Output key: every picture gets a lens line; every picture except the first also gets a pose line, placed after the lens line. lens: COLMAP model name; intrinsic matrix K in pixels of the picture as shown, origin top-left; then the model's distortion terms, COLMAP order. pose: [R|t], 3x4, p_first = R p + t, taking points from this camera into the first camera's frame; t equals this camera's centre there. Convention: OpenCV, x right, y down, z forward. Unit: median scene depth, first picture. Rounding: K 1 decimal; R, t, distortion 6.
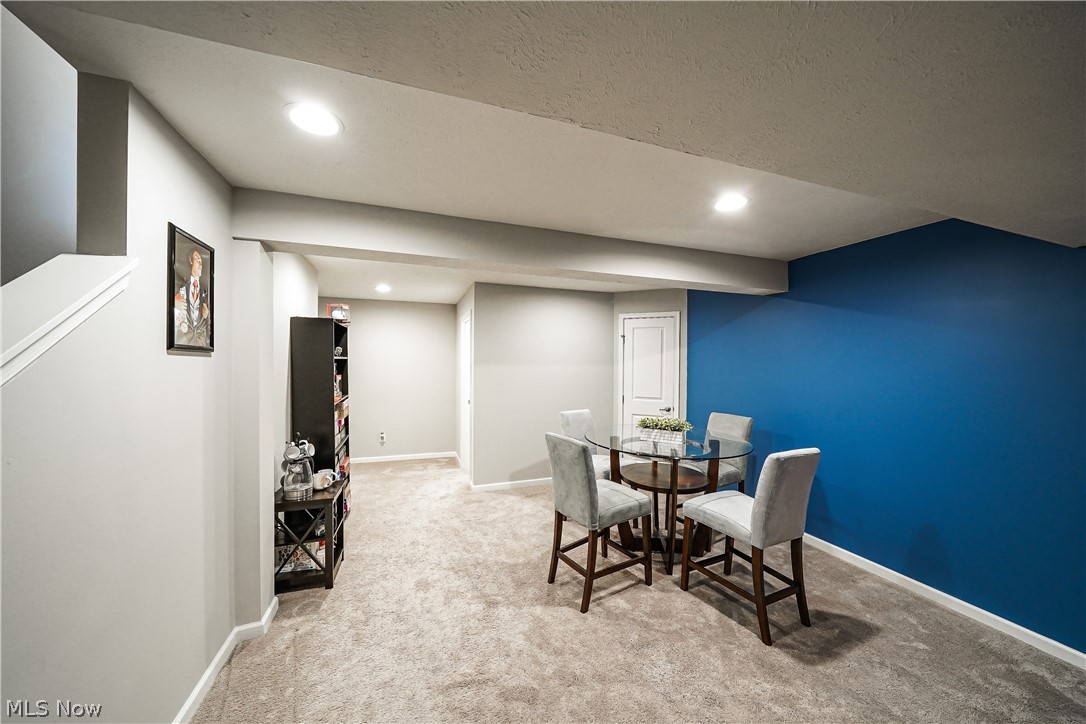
lens RADIAL K [[375.4, 0, 543.5], [0, 375.4, 364.7], [0, 0, 1]] dist [-0.007945, 0.001001]
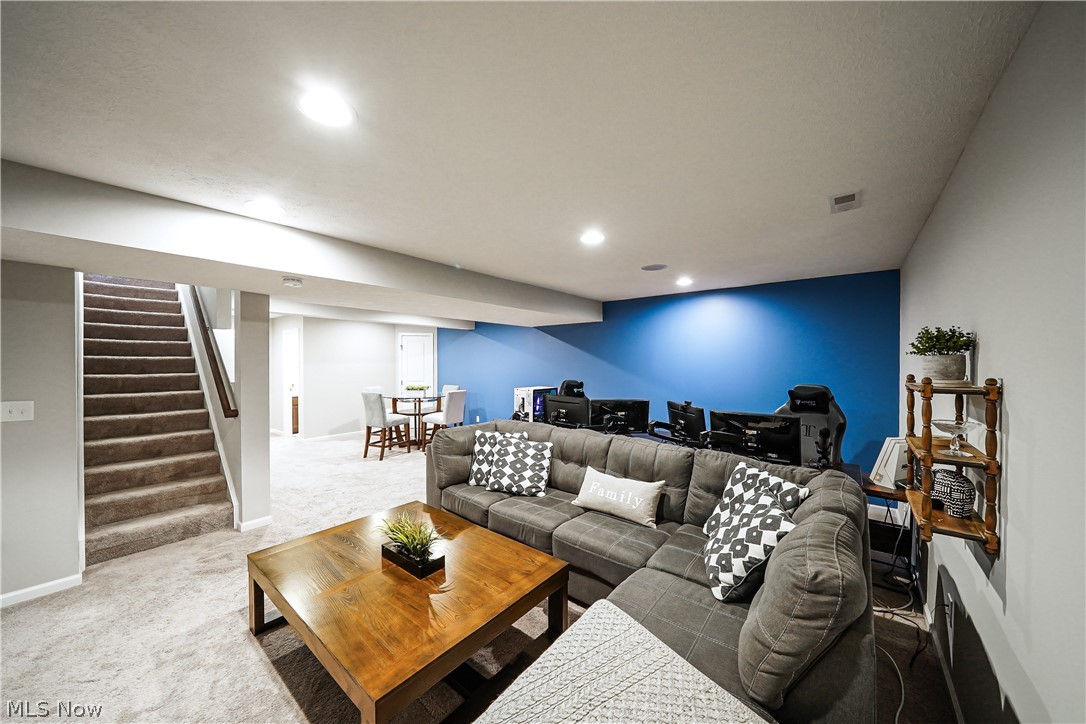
lens RADIAL K [[375.4, 0, 543.5], [0, 375.4, 363.8], [0, 0, 1]] dist [-0.007945, 0.001001]
pose [[0.855322, -0.006068, 0.518062, -0.227555], [0.005337, 0.999982, 0.002901, 0.008390], [-0.518070, 0.000283, 0.855338, -1.510363]]
